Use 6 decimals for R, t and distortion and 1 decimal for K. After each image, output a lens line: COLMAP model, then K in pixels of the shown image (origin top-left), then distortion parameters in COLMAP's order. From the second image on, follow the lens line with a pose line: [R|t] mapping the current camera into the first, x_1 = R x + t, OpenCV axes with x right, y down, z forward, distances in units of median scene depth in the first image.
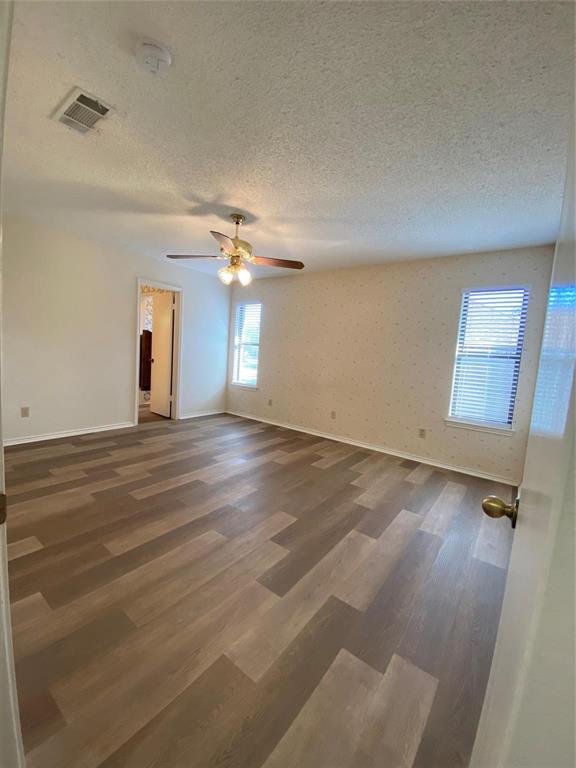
lens RADIAL K [[307.3, 0, 291.2], [0, 307.3, 381.1], [0, 0, 1]] dist [-0.001788, -0.000197]
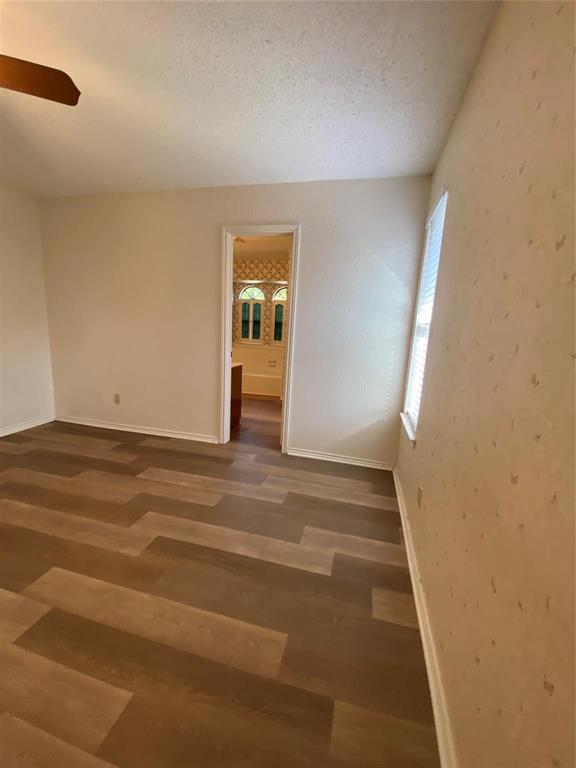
lens RADIAL K [[307.3, 0, 291.2], [0, 307.3, 381.1], [0, 0, 1]] dist [-0.001788, -0.000197]
pose [[0.367455, 0.114710, -0.922940, 0.235792], [-0.105199, 0.991122, 0.081301, -0.089980], [0.924073, 0.067218, 0.376260, 1.054488]]
